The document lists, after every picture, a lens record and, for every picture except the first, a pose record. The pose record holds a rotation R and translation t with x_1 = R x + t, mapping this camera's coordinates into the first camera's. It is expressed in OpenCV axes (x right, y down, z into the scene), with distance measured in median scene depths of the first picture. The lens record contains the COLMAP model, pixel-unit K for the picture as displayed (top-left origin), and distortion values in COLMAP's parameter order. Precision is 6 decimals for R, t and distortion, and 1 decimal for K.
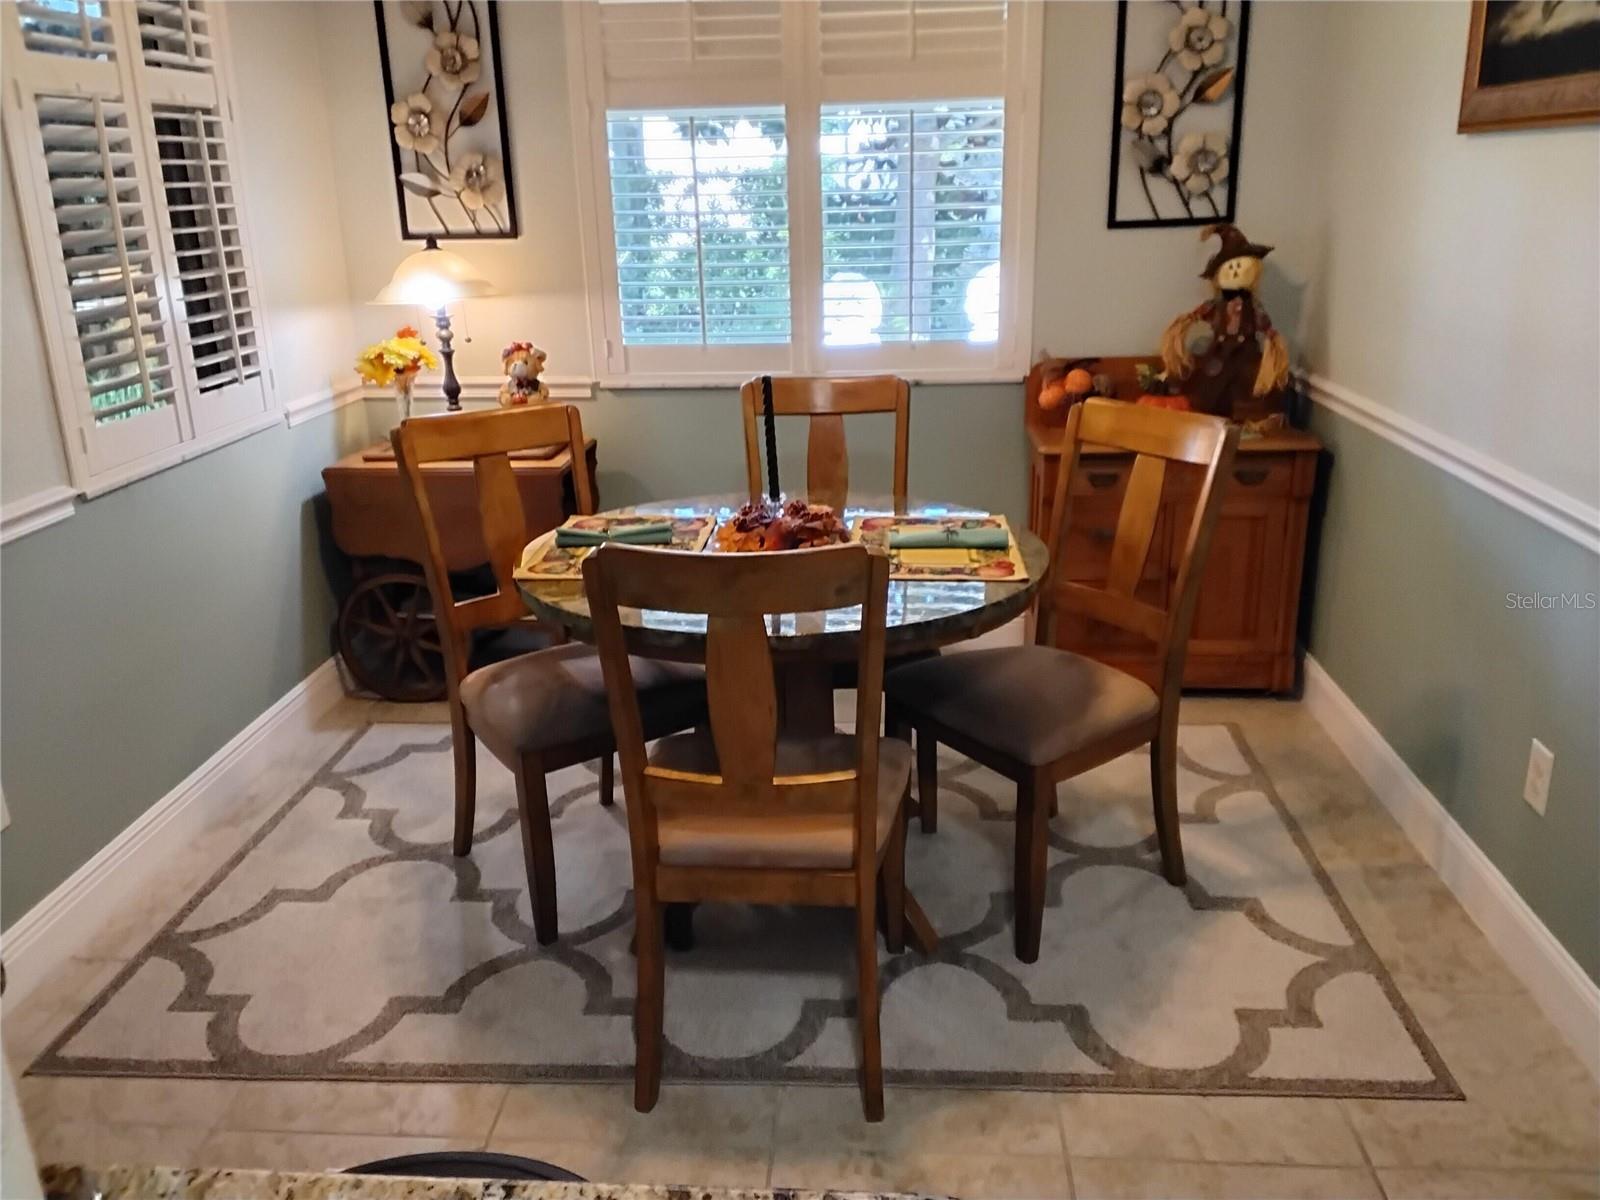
lens RADIAL K [[1269.7, 0, 808.5], [0, 1269.7, 607.4], [0, 0, 1]] dist [0.112791, -0.157012]
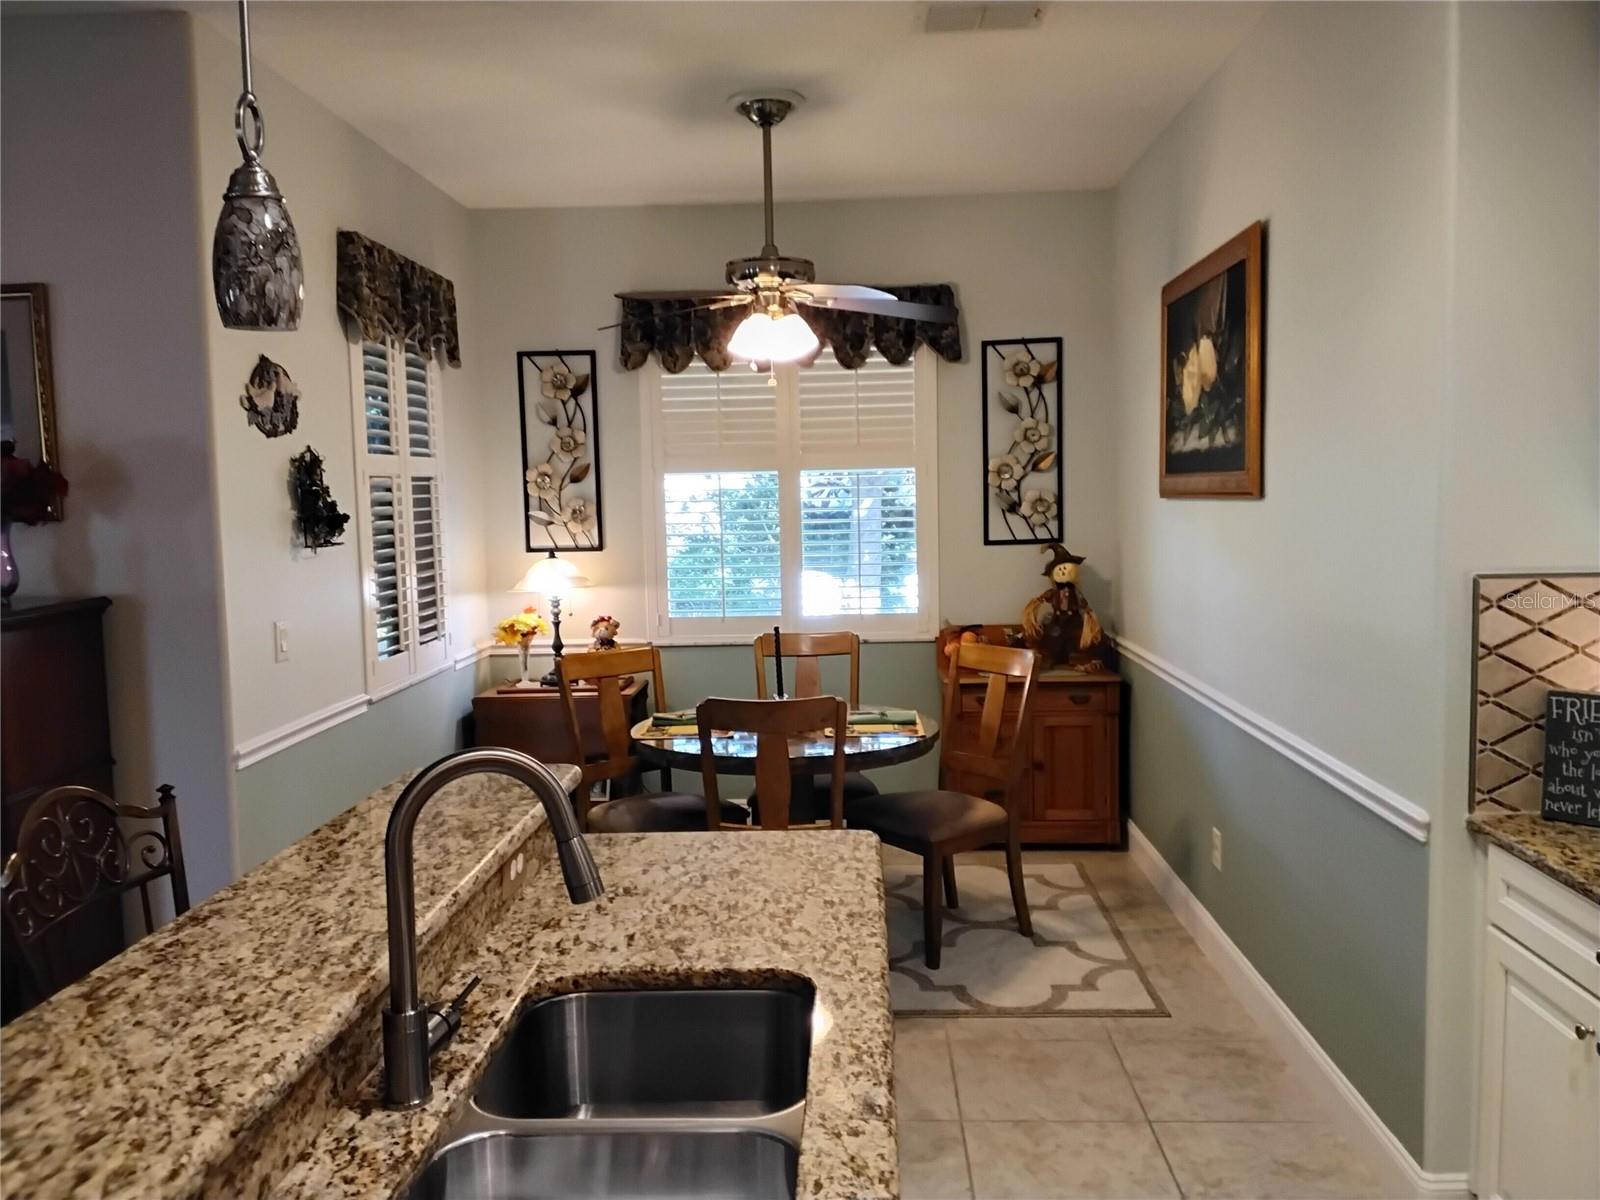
lens RADIAL K [[1269.7, 0, 808.5], [0, 1269.7, 607.4], [0, 0, 1]] dist [0.112791, -0.157012]
pose [[0.999525, -0.000959, 0.030794, -0.030009], [0.007906, 0.974035, -0.226259, 0.133586], [-0.029777, 0.226395, 0.973580, -0.505362]]
